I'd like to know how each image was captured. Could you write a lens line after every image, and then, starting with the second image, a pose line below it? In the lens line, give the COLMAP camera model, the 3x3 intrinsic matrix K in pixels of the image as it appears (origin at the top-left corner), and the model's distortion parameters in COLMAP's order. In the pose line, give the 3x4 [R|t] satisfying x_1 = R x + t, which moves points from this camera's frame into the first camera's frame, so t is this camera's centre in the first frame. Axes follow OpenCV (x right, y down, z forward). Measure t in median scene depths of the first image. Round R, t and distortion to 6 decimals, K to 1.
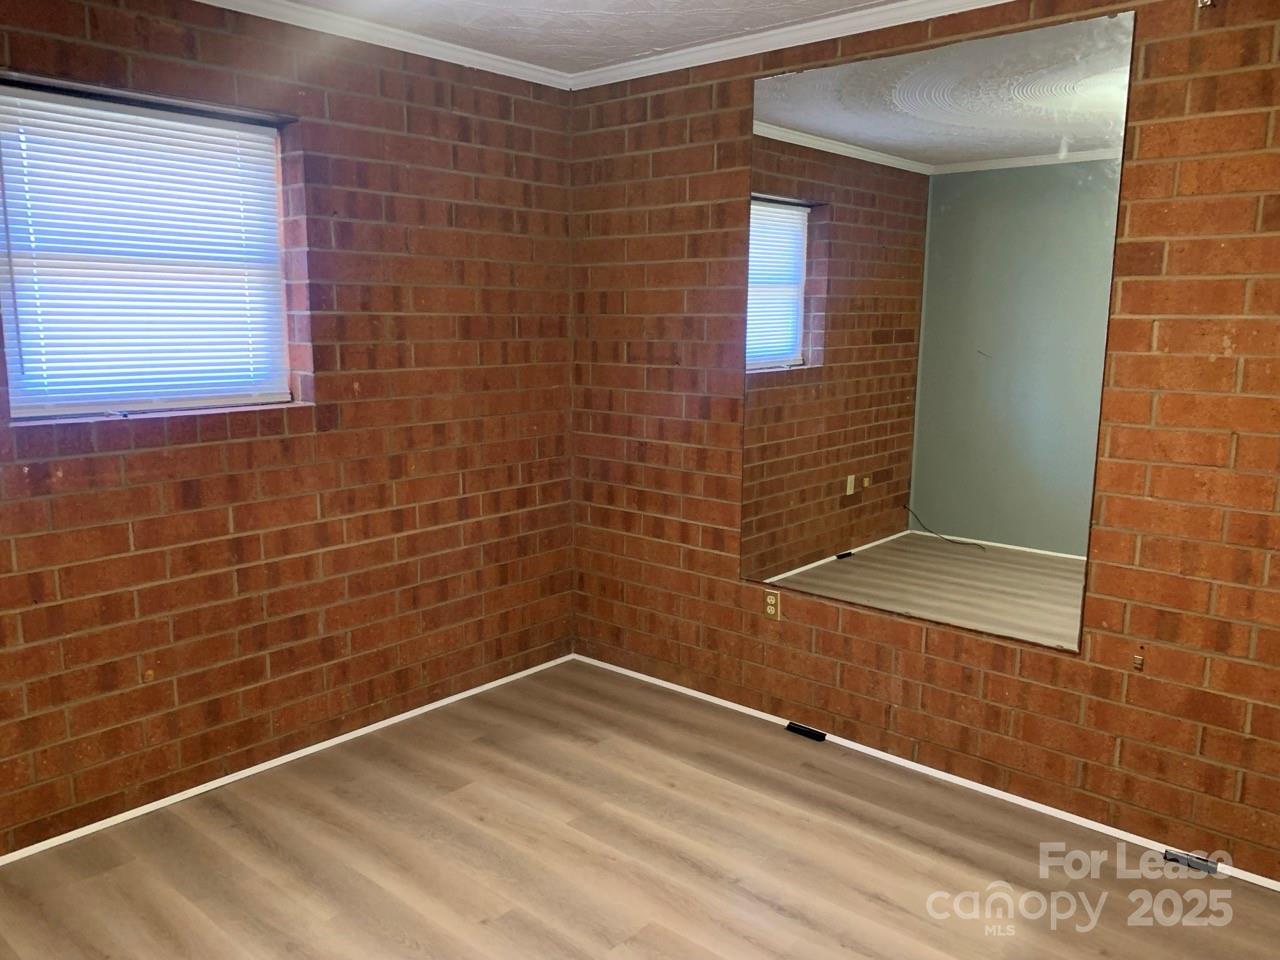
lens RADIAL K [[974.4, 0, 640.9], [0, 974.4, 468.7], [0, 0, 1]] dist [0.042384, -0.051336]
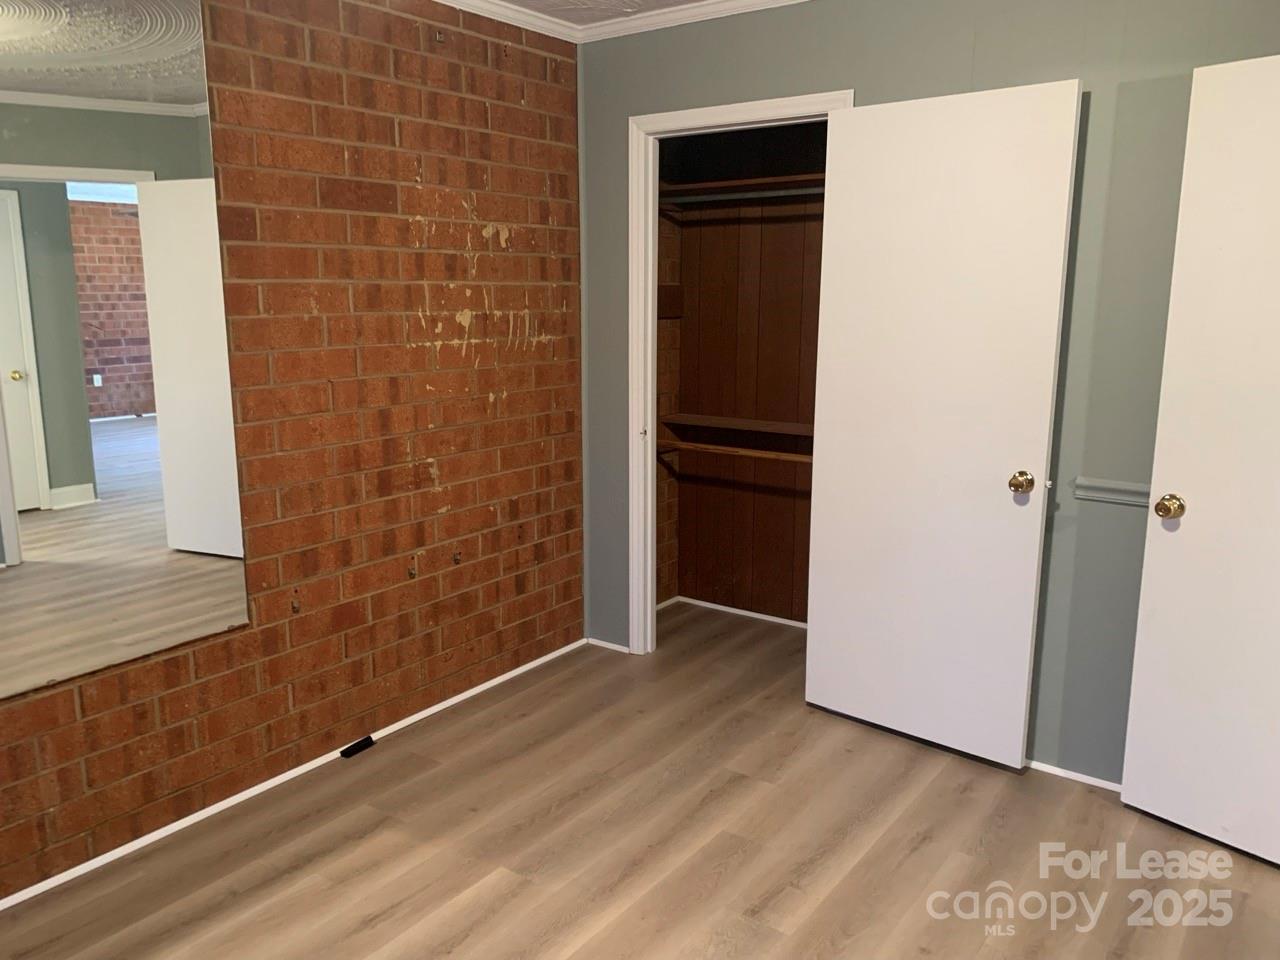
lens RADIAL K [[974.4, 0, 642.7], [0, 974.4, 486.2], [0, 0, 1]] dist [0.042384, -0.051336]
pose [[-0.085516, -0.196968, 0.976673, -0.580564], [0.172439, 0.962545, 0.209217, -0.092739], [-0.981301, 0.186308, -0.048348, 0.693151]]
